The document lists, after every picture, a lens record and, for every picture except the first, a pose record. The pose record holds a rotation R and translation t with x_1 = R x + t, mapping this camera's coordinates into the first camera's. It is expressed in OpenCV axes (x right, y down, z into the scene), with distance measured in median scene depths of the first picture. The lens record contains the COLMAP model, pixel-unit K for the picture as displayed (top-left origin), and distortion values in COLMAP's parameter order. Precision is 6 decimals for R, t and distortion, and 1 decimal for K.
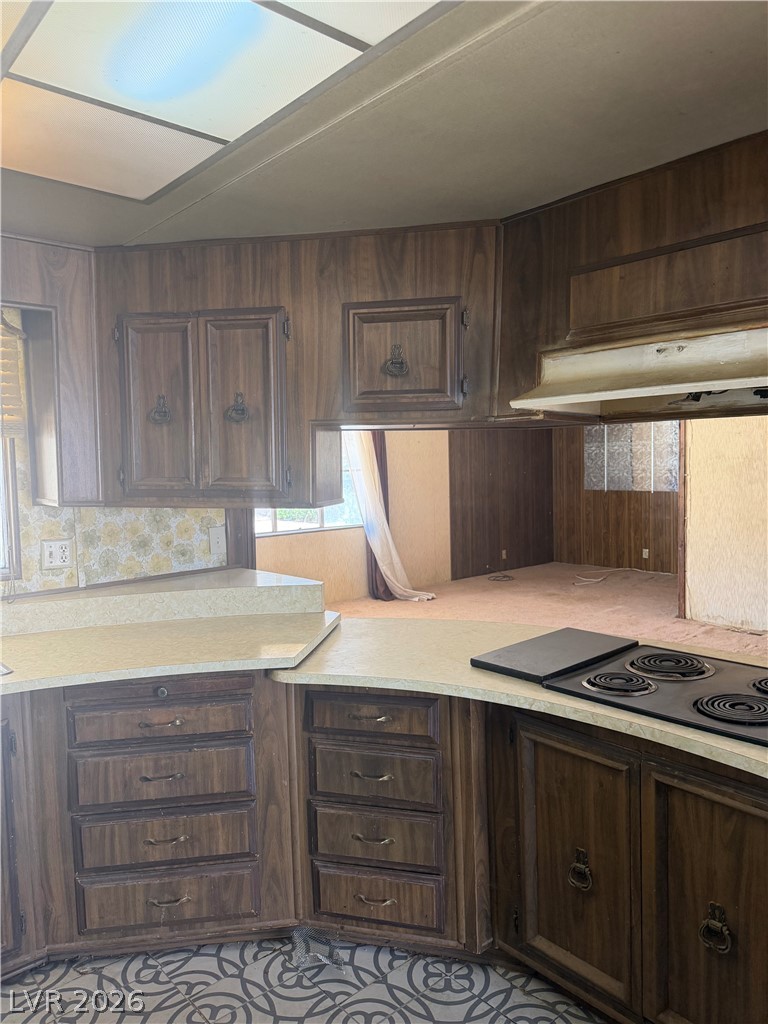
lens RADIAL K [[716.2, 0, 379.6], [0, 716.2, 505.9], [0, 0, 1]] dist [0.031228, -0.039039]
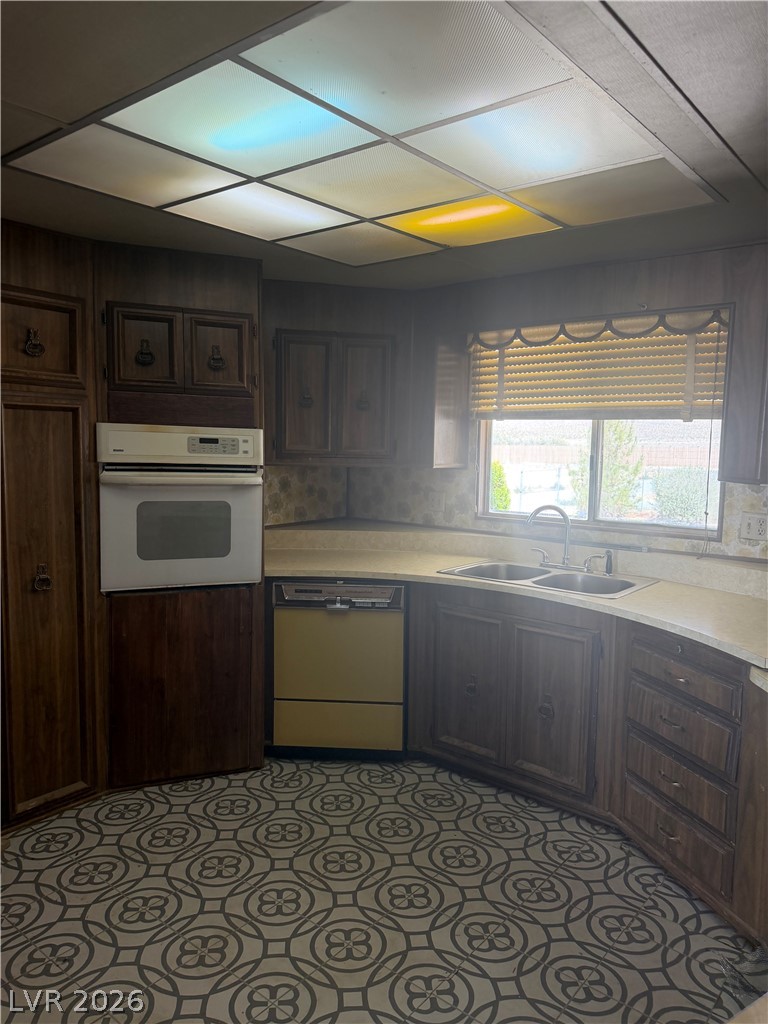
lens RADIAL K [[716.2, 0, 380.9], [0, 716.2, 512.8], [0, 0, 1]] dist [0.031228, -0.039039]
pose [[0.162125, 0.122169, -0.979178, 0.668091], [-0.080499, 0.990636, 0.110270, -0.035527], [0.983481, 0.060946, 0.170442, 0.330149]]
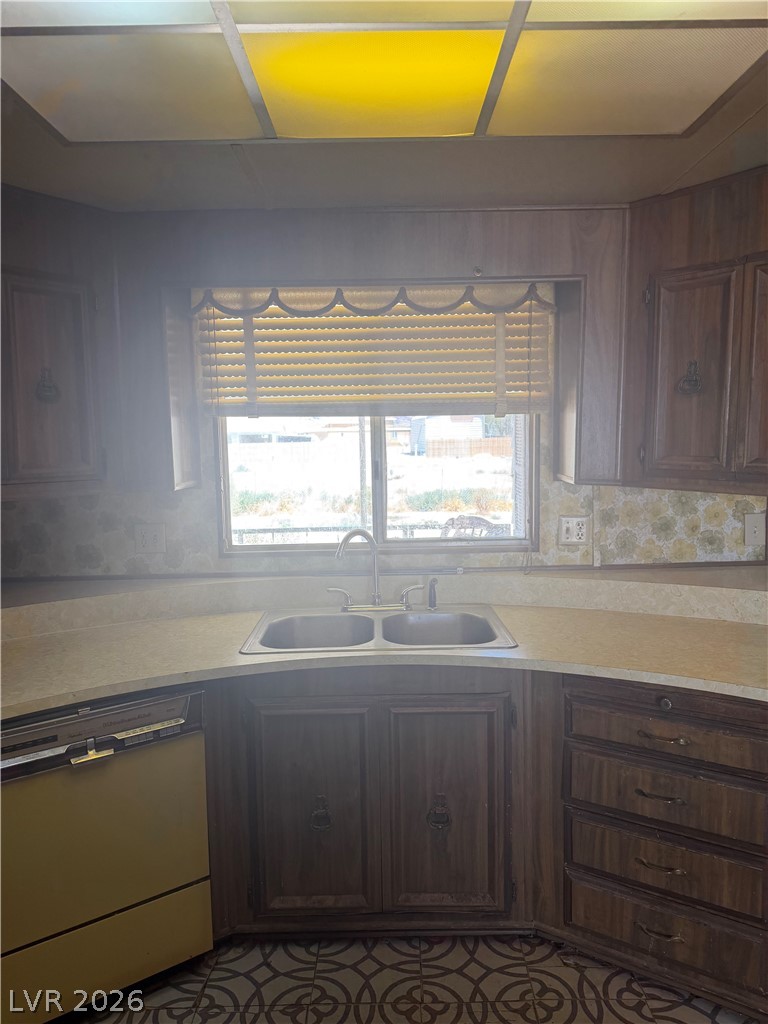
lens RADIAL K [[716.2, 0, 384.3], [0, 716.2, 509.1], [0, 0, 1]] dist [0.031228, -0.039039]
pose [[0.752922, 0.073115, -0.654035, -0.002455], [-0.039232, 0.997029, 0.066295, -0.022509], [0.656939, -0.024256, 0.753554, 0.111440]]
